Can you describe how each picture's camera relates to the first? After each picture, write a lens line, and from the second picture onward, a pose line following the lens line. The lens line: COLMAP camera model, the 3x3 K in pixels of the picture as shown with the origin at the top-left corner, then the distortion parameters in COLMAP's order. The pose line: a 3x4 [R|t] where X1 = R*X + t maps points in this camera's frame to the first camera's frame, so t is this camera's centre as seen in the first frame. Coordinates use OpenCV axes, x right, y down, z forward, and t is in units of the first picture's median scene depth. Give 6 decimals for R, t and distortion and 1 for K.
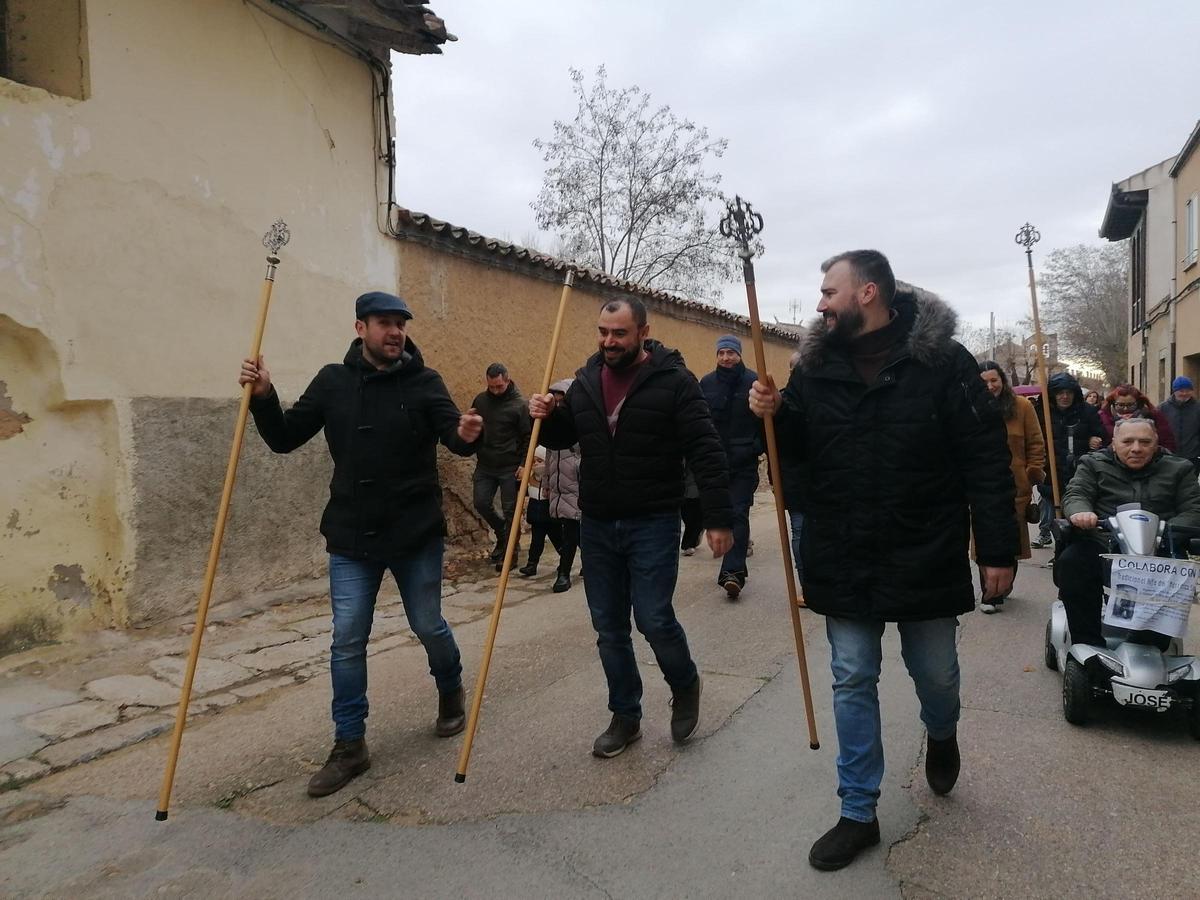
lens RADIAL K [[880.9, 0, 588.2], [0, 880.9, 453.0], [0, 0, 1]] dist [0.059140, -0.079427]
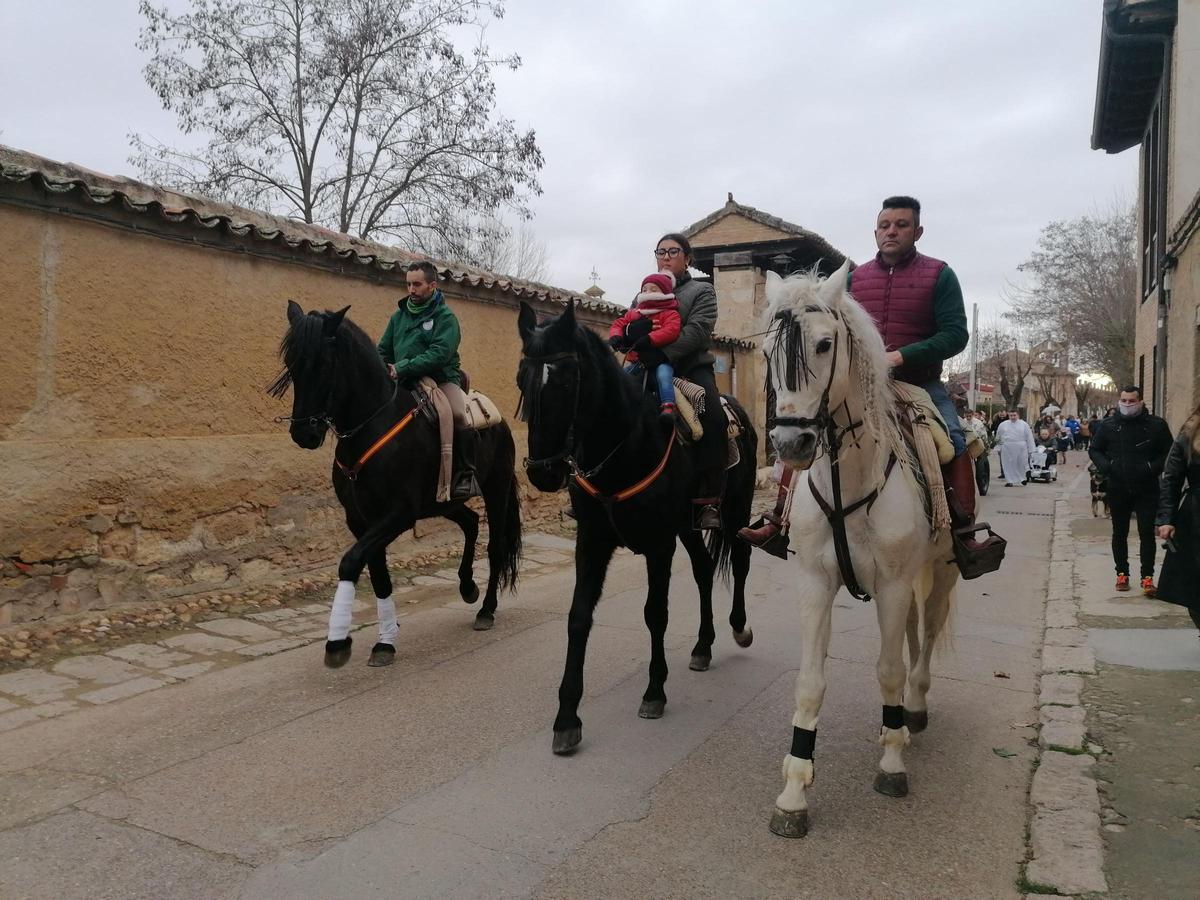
lens RADIAL K [[879.1, 0, 602.8], [0, 879.1, 448.7], [0, 0, 1]] dist [0.099308, -0.128691]
pose [[0.999750, 0.022343, 0.001213, 1.046240], [-0.022333, 0.999721, -0.007733, -0.102953], [-0.001386, 0.007704, 0.999969, 1.673698]]
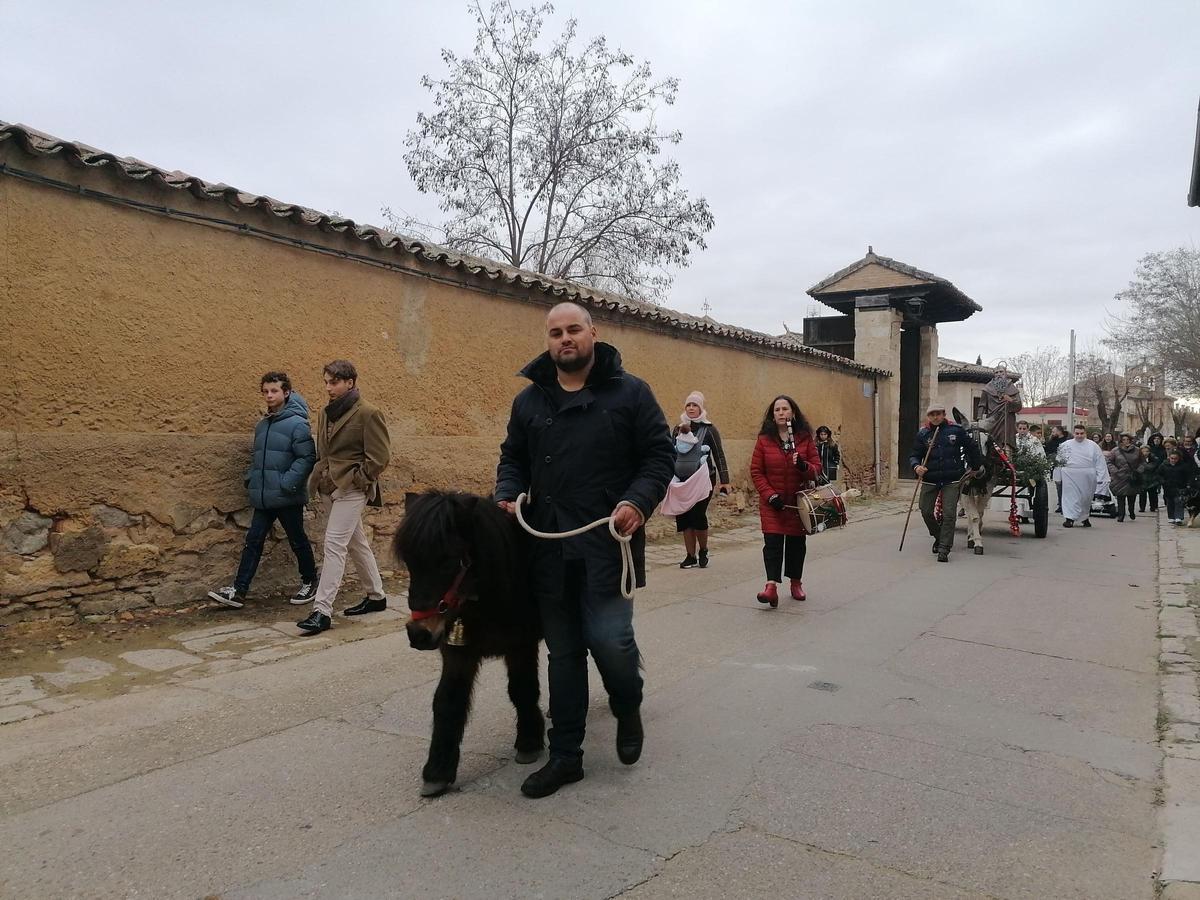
lens RADIAL K [[877.1, 0, 596.0], [0, 877.1, 441.4], [0, 0, 1]] dist [0.096457, -0.125221]
pose [[0.995827, 0.029422, -0.086390, 0.731176], [-0.032809, 0.998737, -0.038052, -0.050052], [0.085162, 0.040727, 0.995534, 1.114134]]
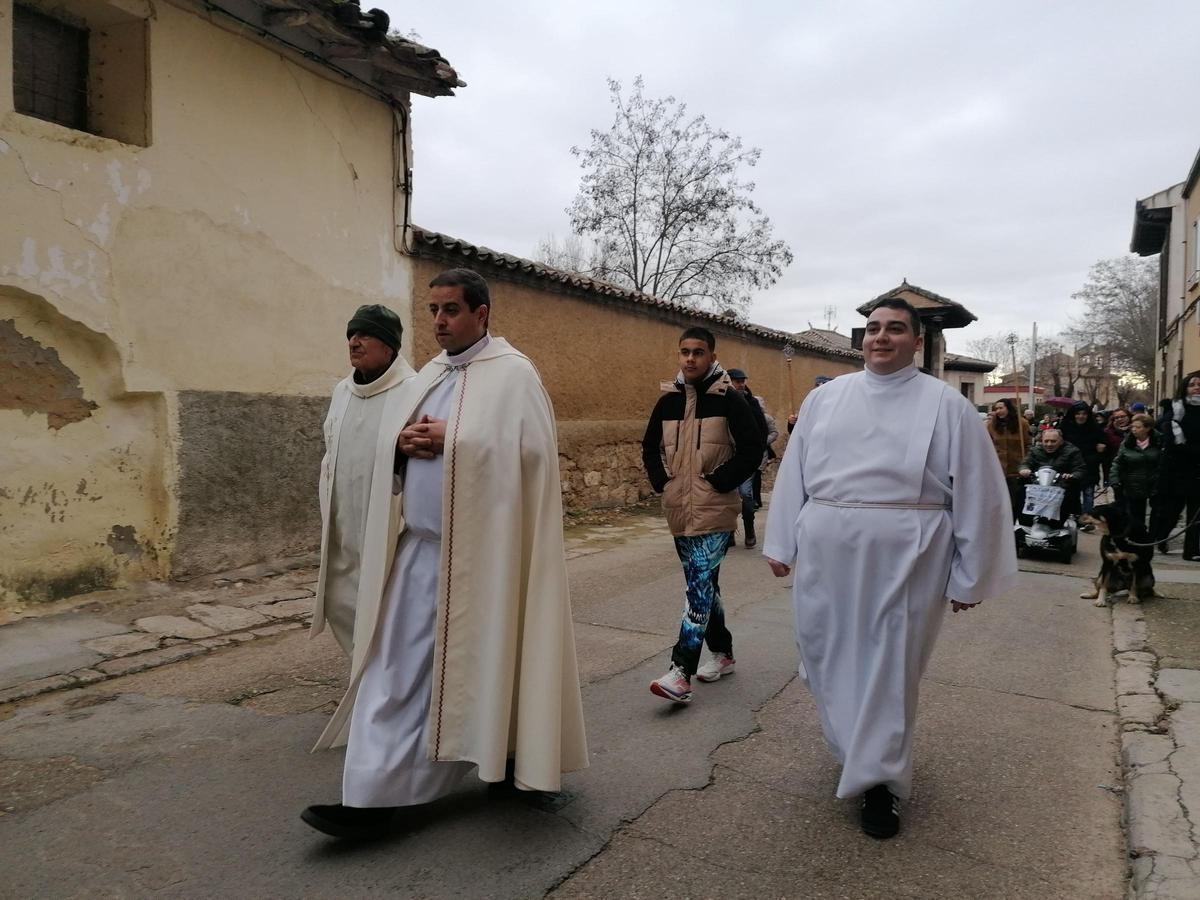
lens RADIAL K [[880.9, 0, 588.2], [0, 880.9, 453.0], [0, 0, 1]] dist [0.059140, -0.079427]
pose [[0.998395, 0.029924, -0.048092, 0.081604], [-0.029856, 0.999552, 0.002134, 0.002736], [0.048134, -0.000695, 0.998841, -0.142778]]
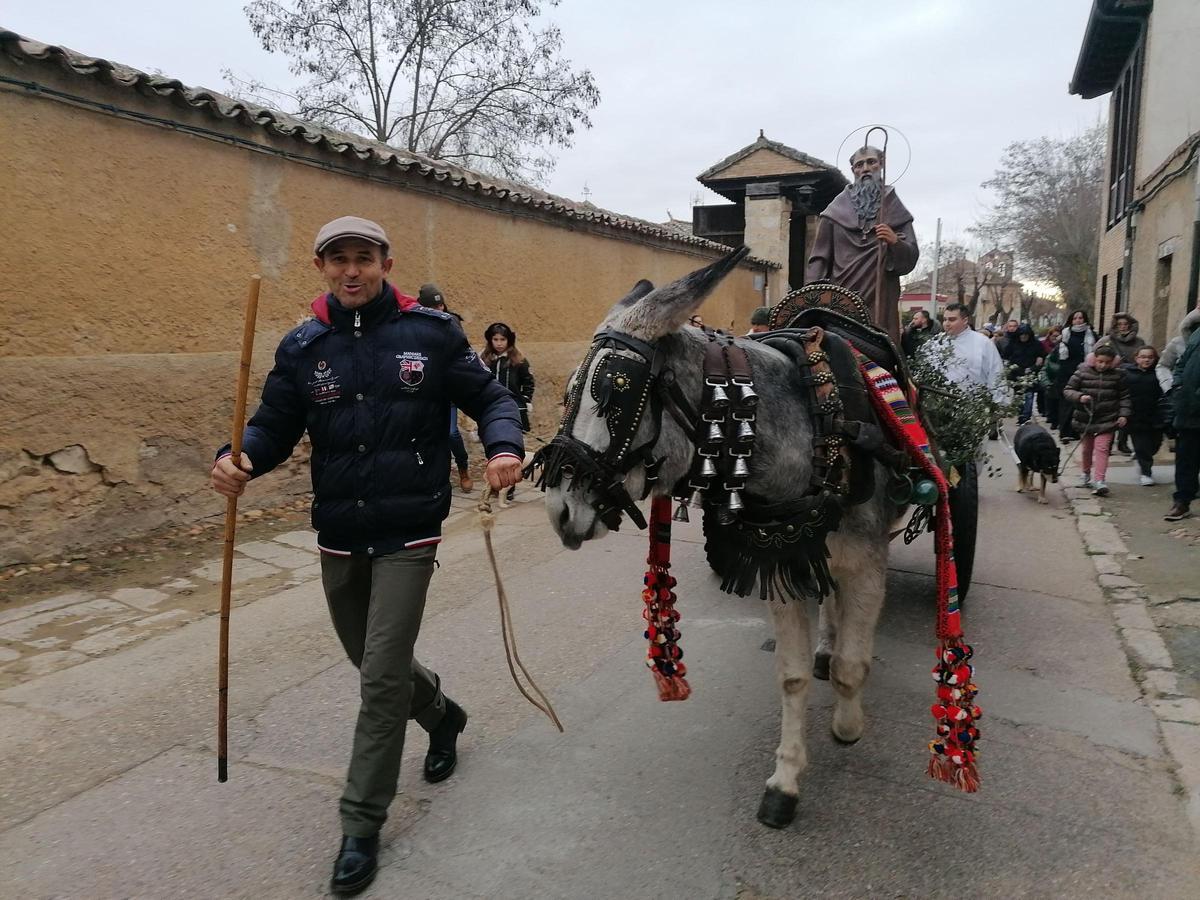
lens RADIAL K [[879.1, 0, 602.8], [0, 879.1, 448.7], [0, 0, 1]] dist [0.099308, -0.128691]
pose [[0.998062, 0.010626, 0.061320, 0.694776], [-0.016209, 0.995692, 0.091293, -0.080907], [-0.060086, -0.092110, 0.993934, 1.230454]]
